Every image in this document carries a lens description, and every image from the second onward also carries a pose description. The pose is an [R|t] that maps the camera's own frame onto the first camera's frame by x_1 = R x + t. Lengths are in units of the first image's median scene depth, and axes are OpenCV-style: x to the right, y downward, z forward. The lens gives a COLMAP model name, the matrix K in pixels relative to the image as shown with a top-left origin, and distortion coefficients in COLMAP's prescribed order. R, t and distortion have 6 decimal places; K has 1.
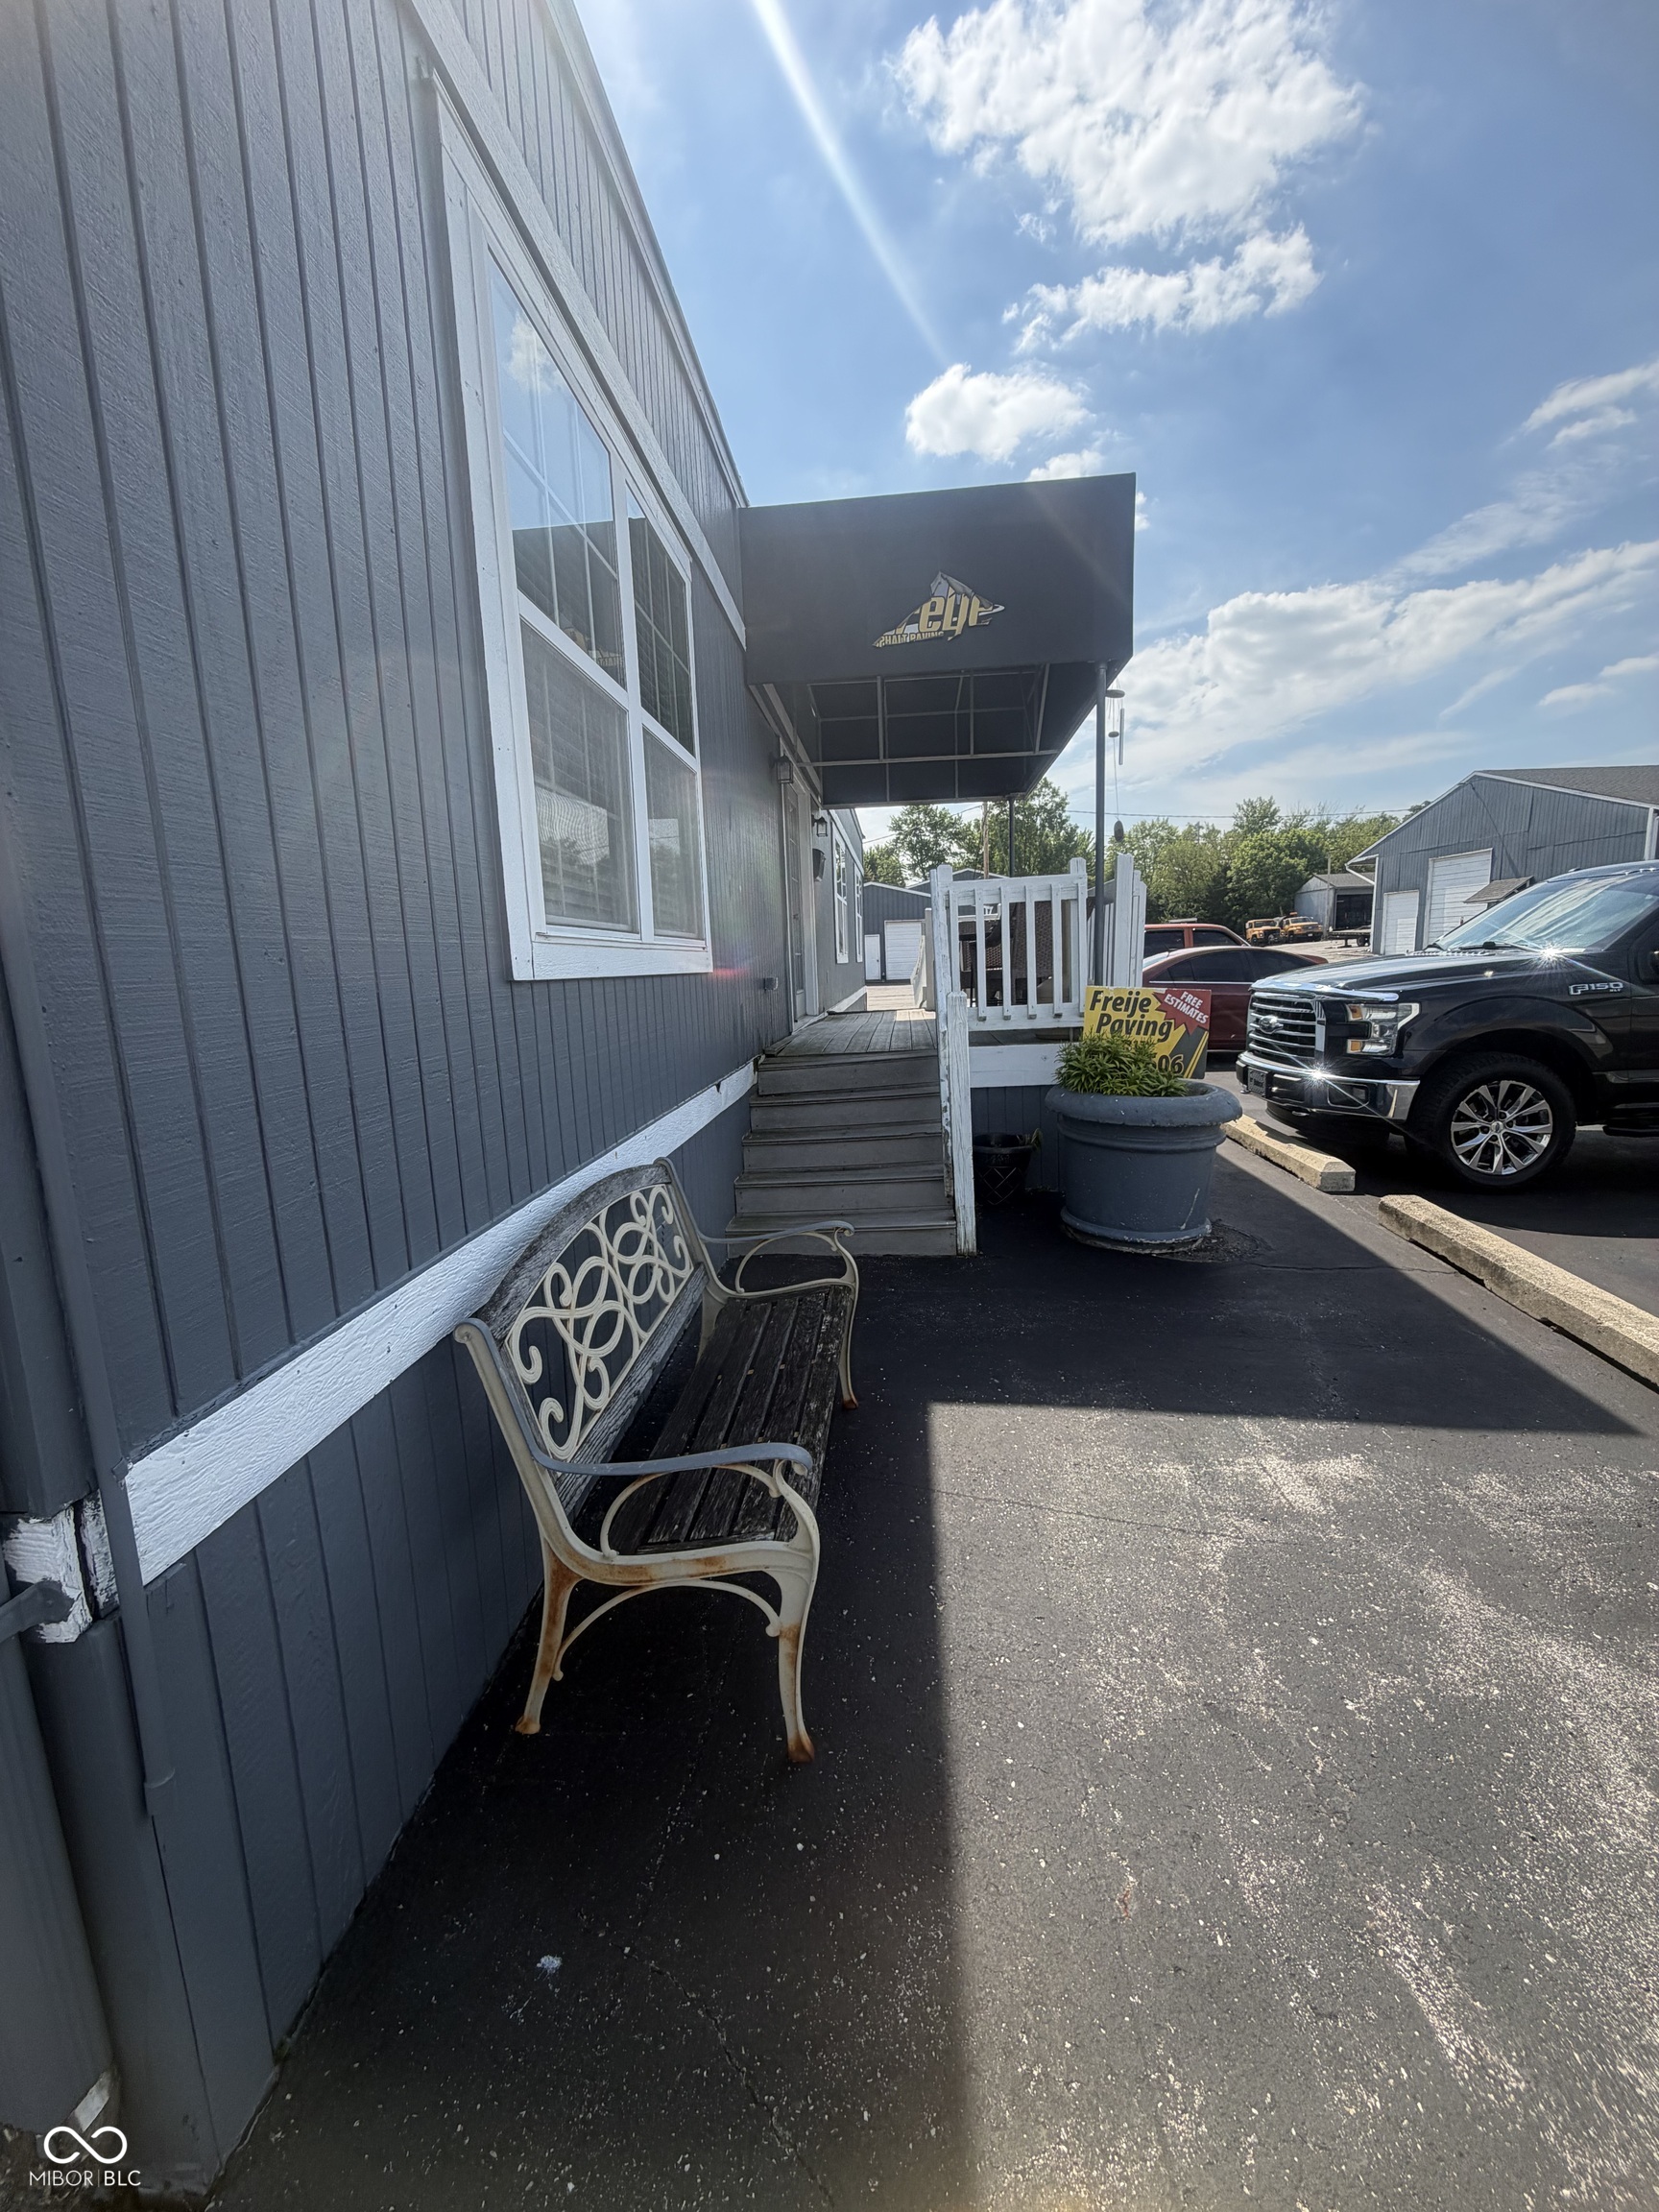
lens RADIAL K [[885.3, 0, 820.9], [0, 885.3, 1103.2], [0, 0, 1]] dist [-0.000179, -0.000050]
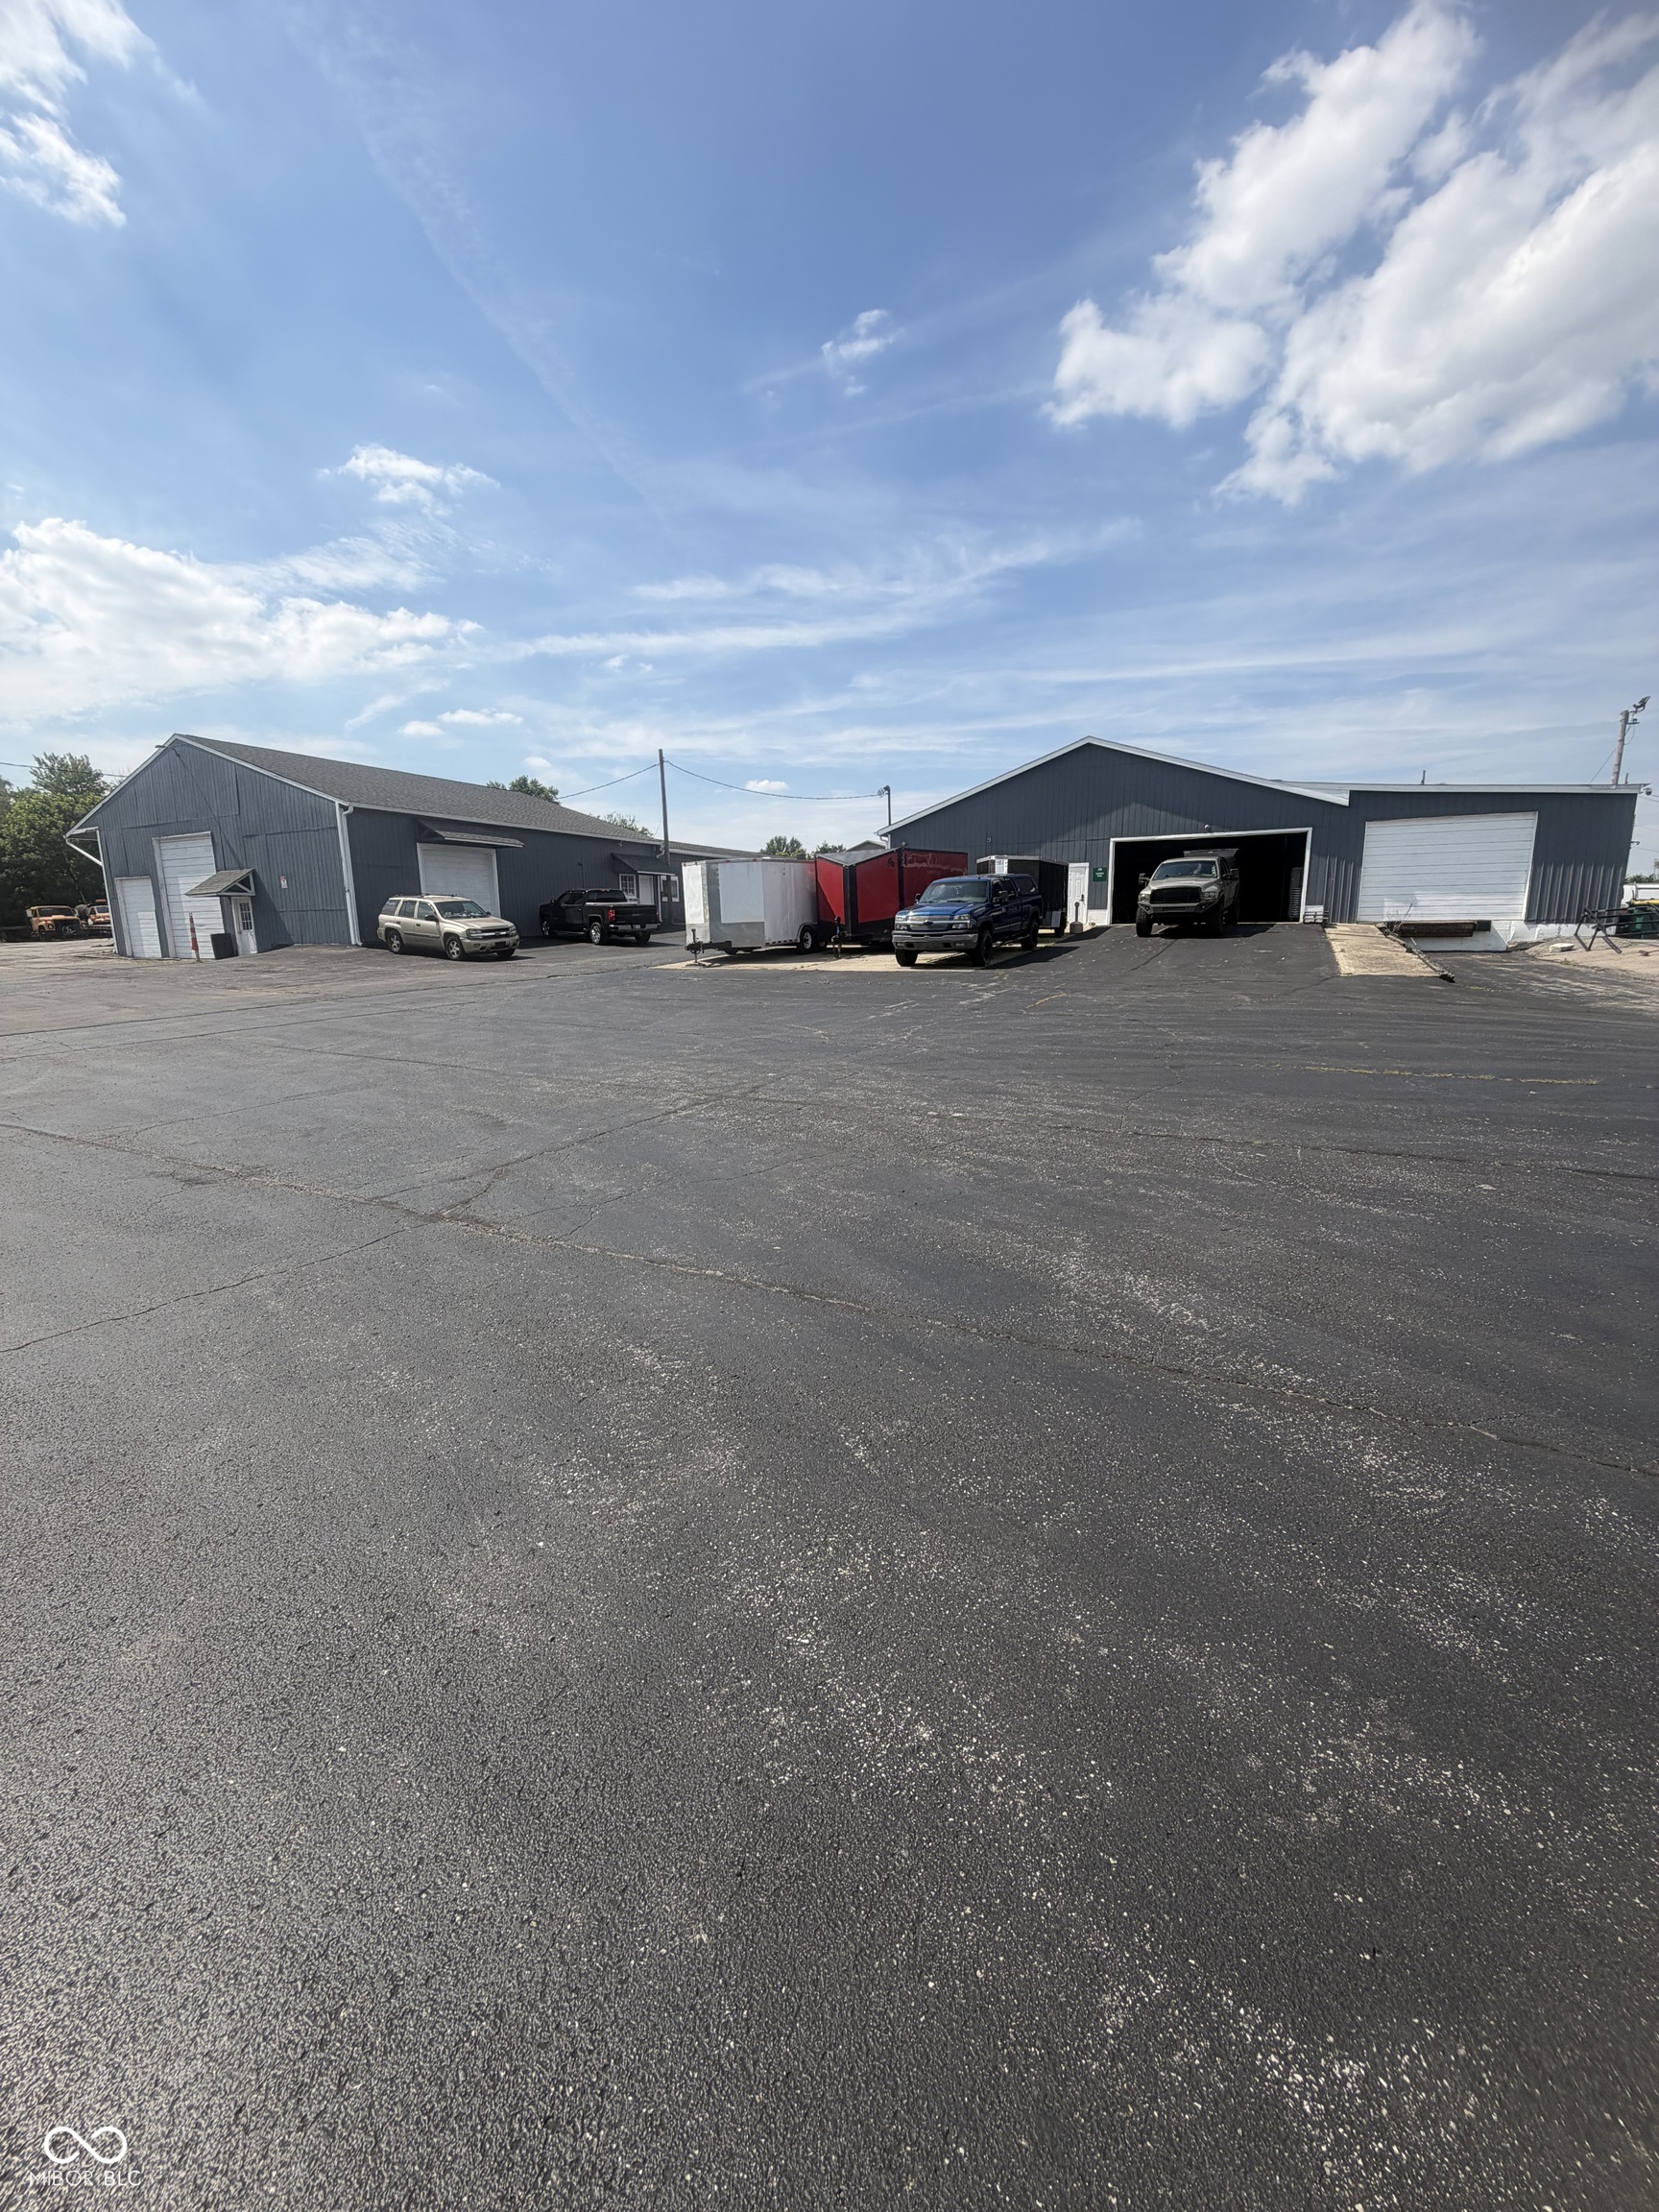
lens RADIAL K [[880.6, 0, 816.8], [0, 880.6, 1114.0], [0, 0, 1]] dist [0.000042, 0.000221]
pose [[0.485641, -0.153157, 0.860637, 0.129212], [0.135929, 0.985787, 0.098726, -0.013396], [-0.863525, 0.069040, 0.499558, 0.050279]]
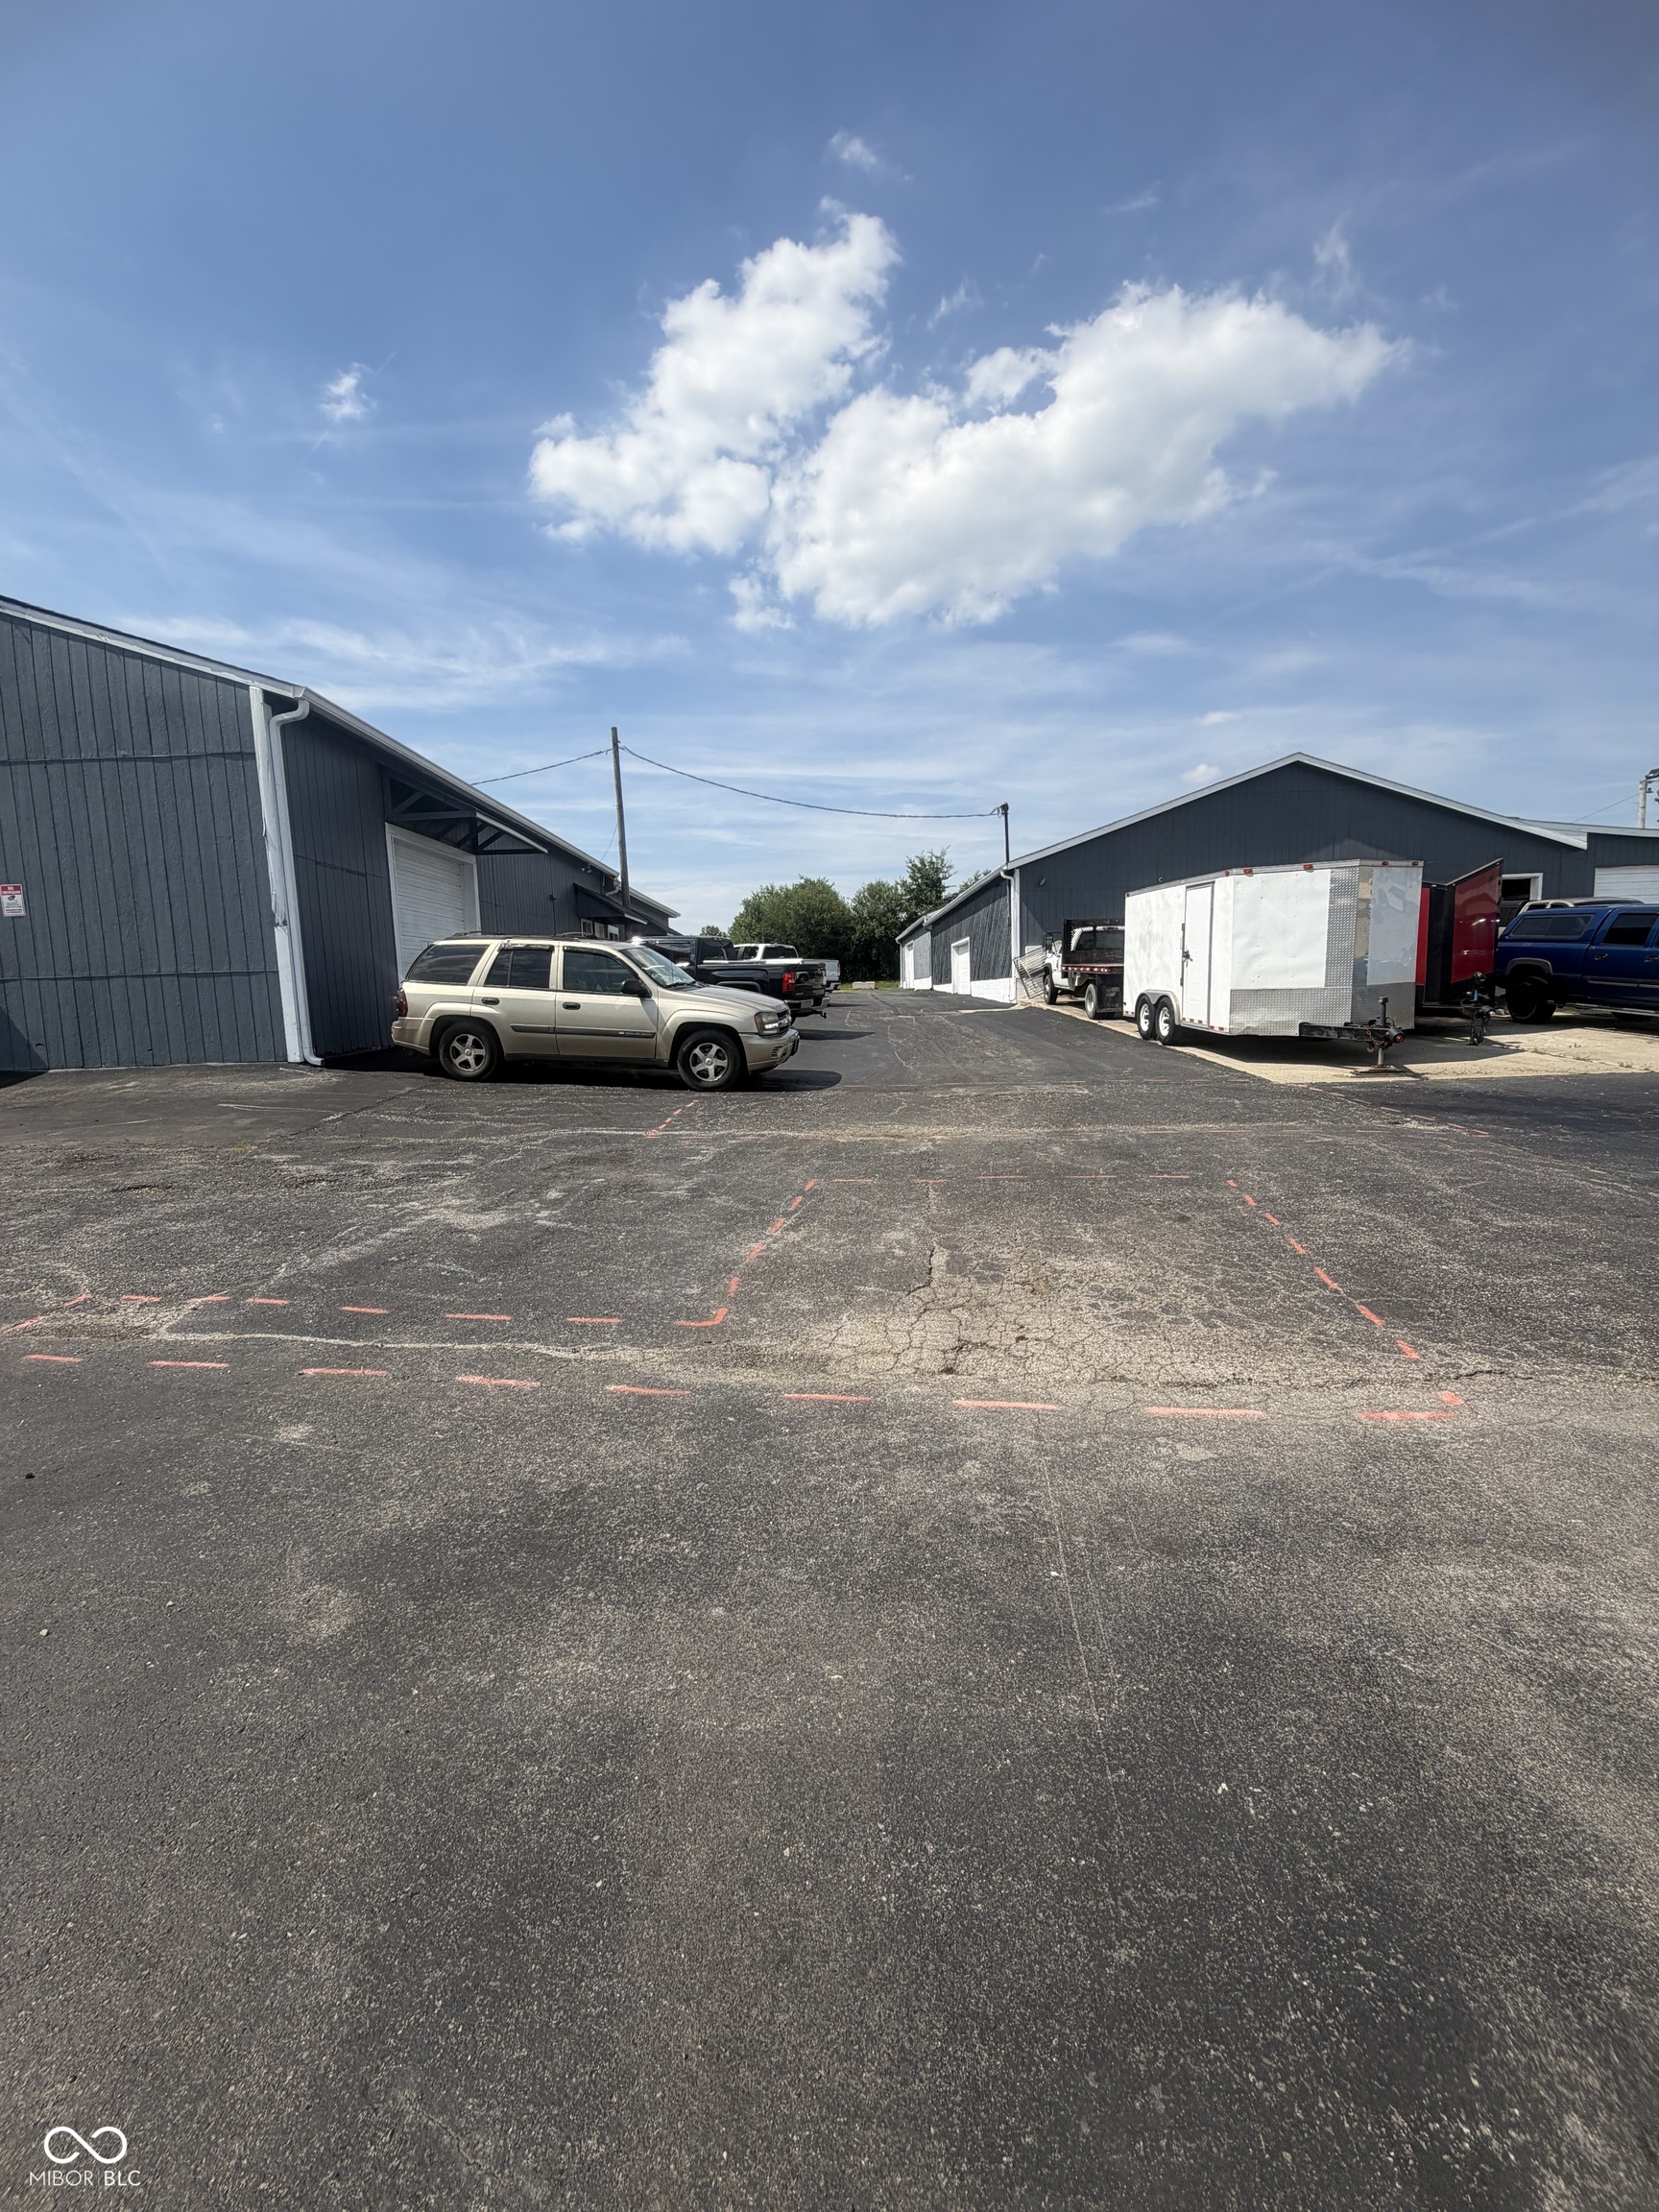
lens RADIAL K [[880.6, 0, 823.1], [0, 880.6, 1082.7], [0, 0, 1]] dist [-0.001928, 0.000055]
pose [[0.040454, -0.069146, 0.996786, 0.225374], [0.191772, 0.979593, 0.060170, -0.060994], [-0.980605, 0.188721, 0.052889, 0.300048]]
